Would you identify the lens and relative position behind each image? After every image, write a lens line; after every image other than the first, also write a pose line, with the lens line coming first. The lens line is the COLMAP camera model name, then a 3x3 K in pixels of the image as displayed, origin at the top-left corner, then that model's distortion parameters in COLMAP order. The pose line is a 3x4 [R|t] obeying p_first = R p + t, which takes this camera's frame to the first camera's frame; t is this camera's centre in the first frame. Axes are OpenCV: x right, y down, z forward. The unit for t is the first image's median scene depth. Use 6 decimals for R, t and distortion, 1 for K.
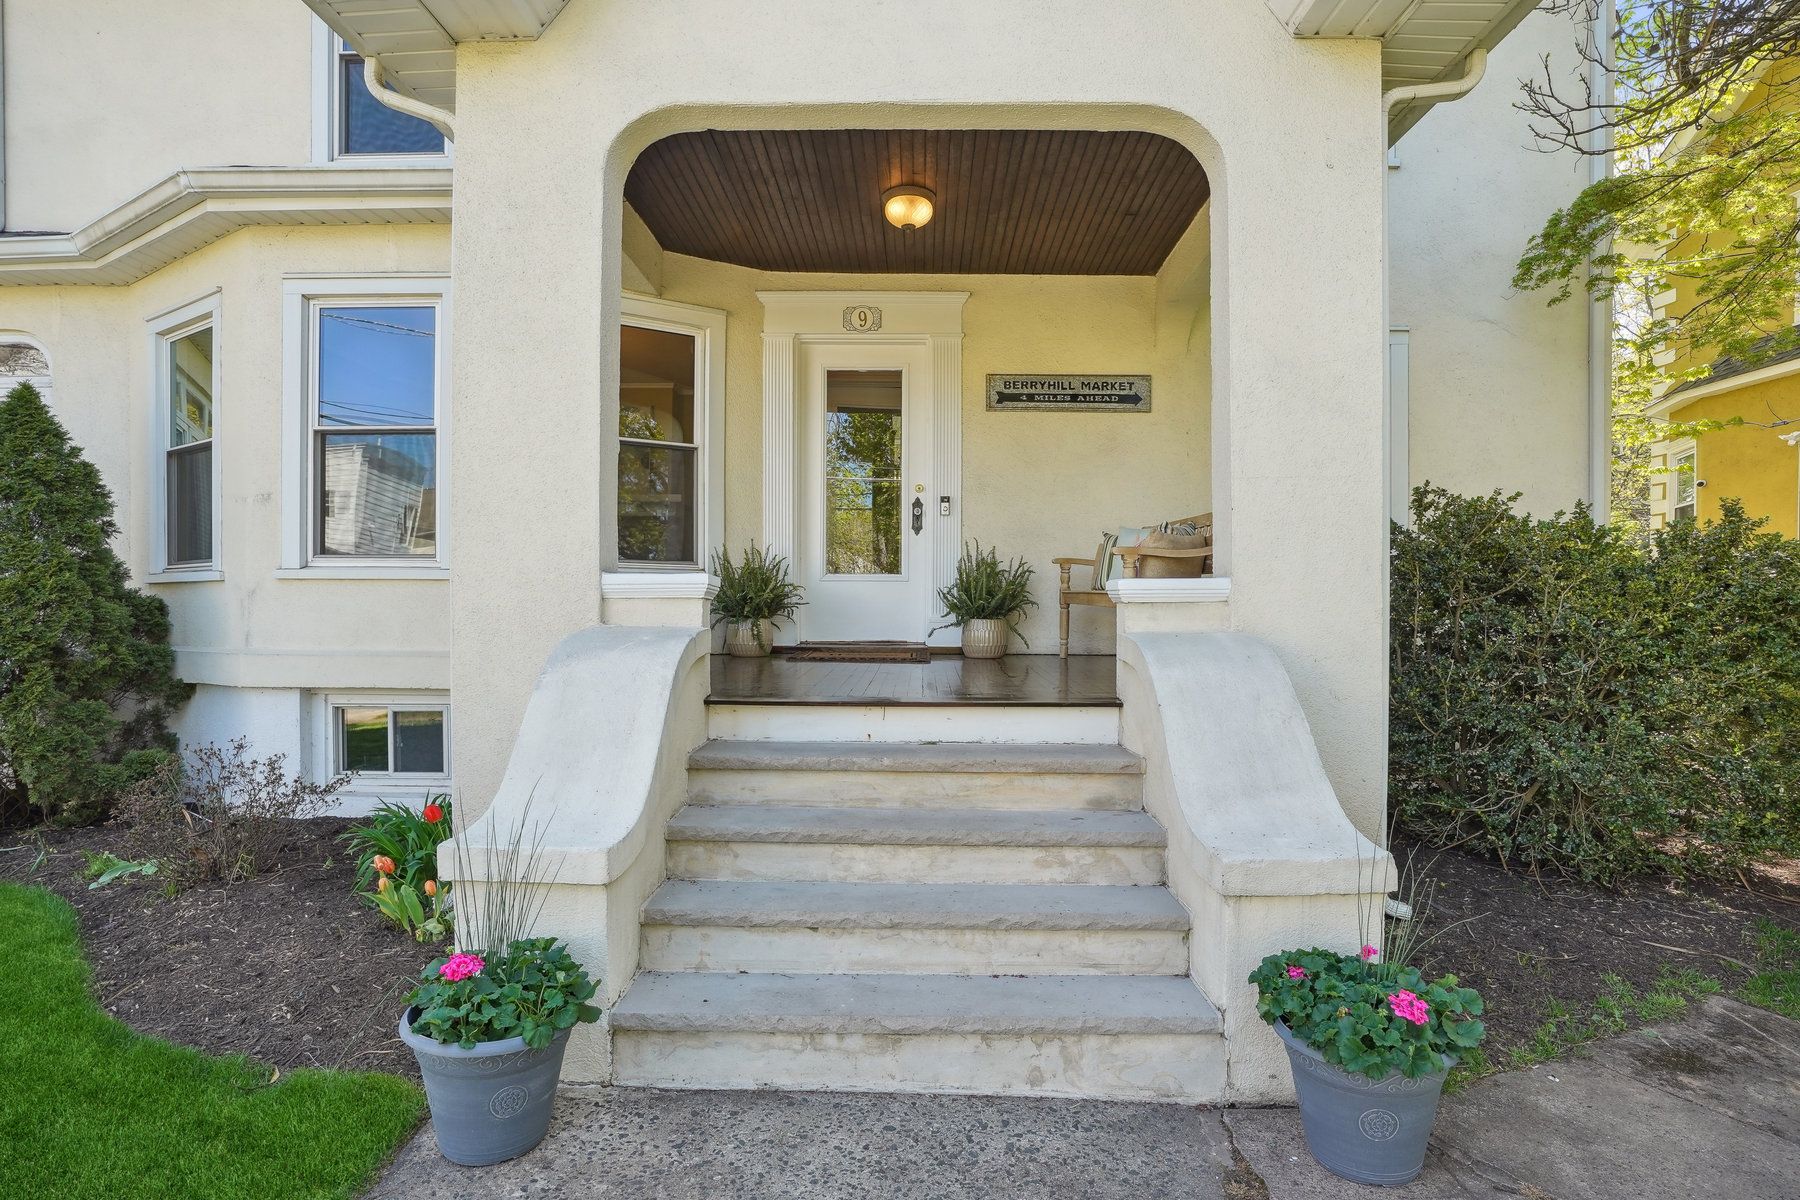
lens RADIAL K [[1007.8, 0, 922.7], [0, 1007.8, 591.9], [0, 0, 1]] dist [-0.032235, 0.000426]
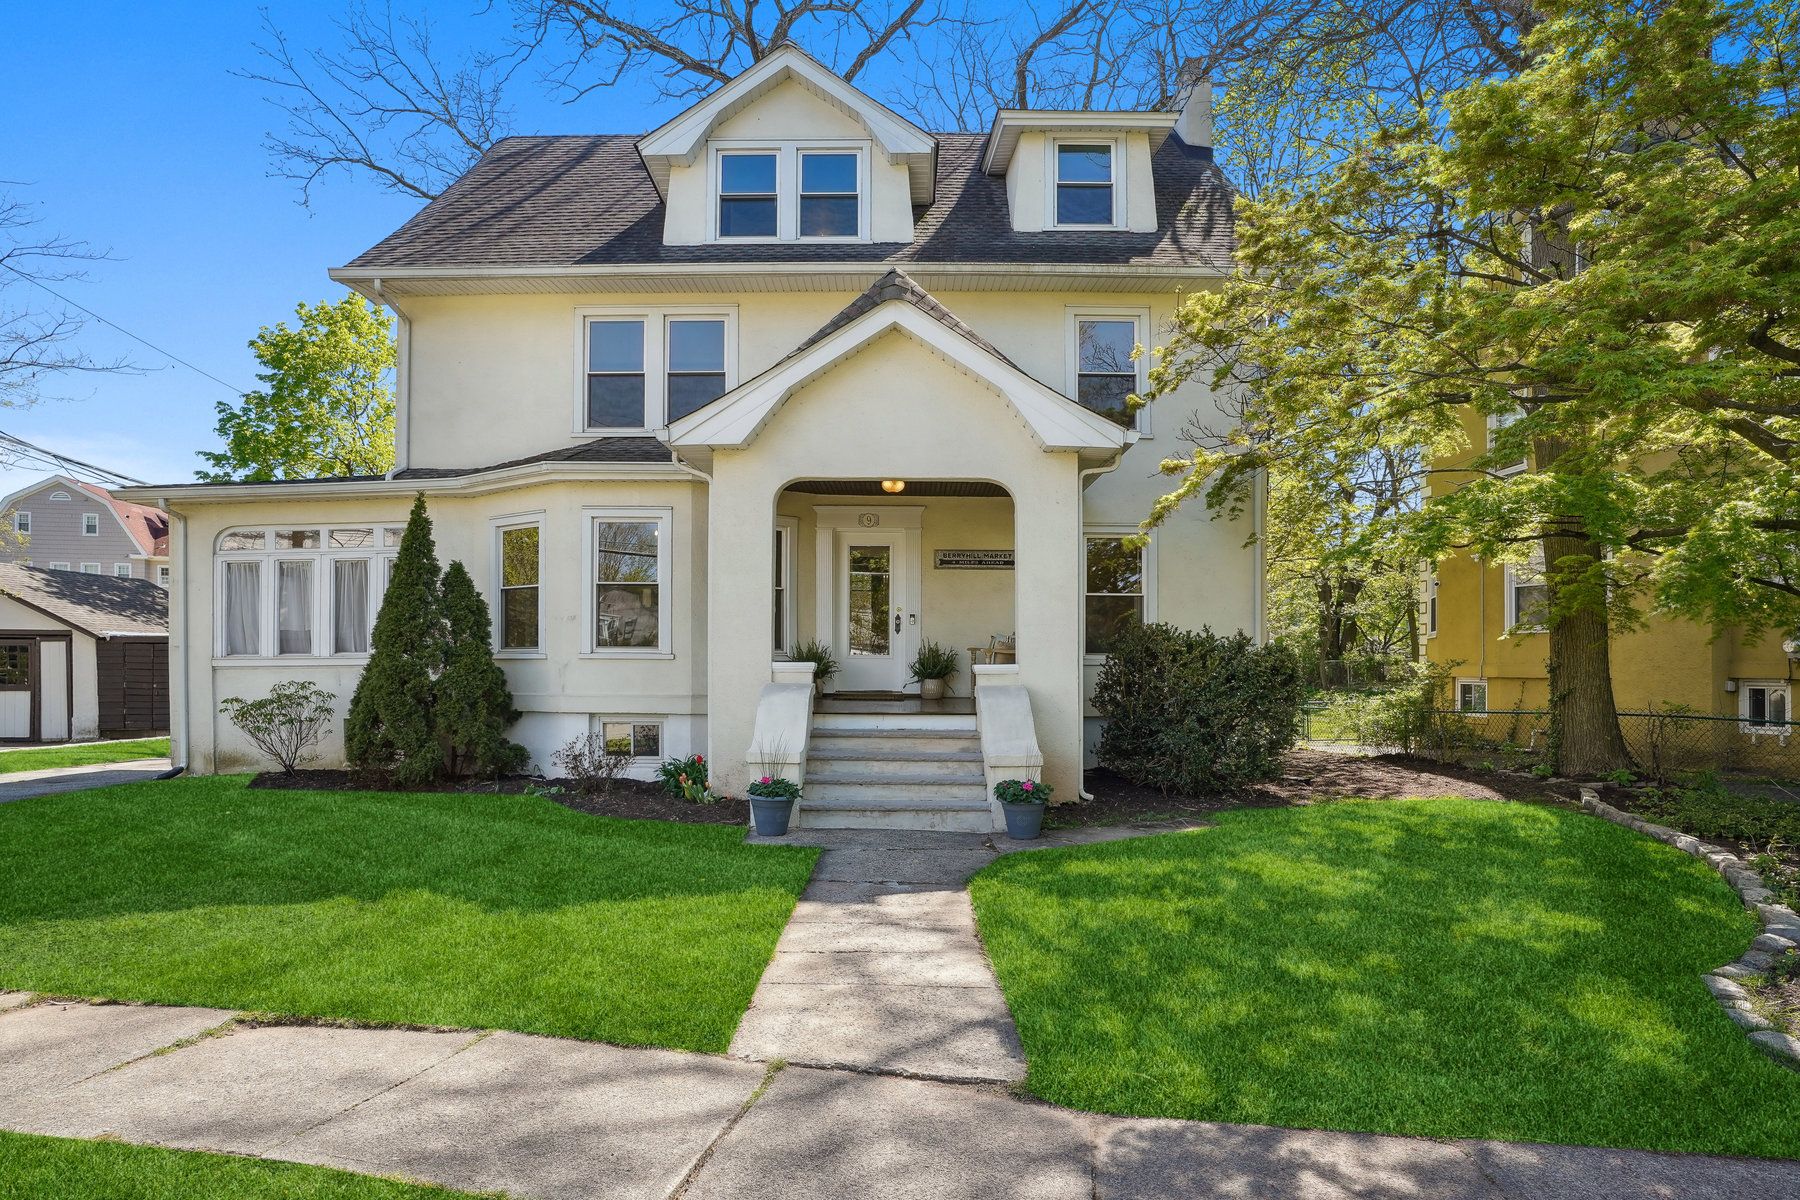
lens RADIAL K [[991.8, 0, 897.4], [0, 991.8, 657.5], [0, 0, 1]] dist [-0.033749, -0.000107]
pose [[0.999954, 0.001525, -0.009468, 0.016861], [-0.001421, 0.999938, 0.011065, -0.046767], [0.009484, -0.011051, 0.999894, -1.206229]]
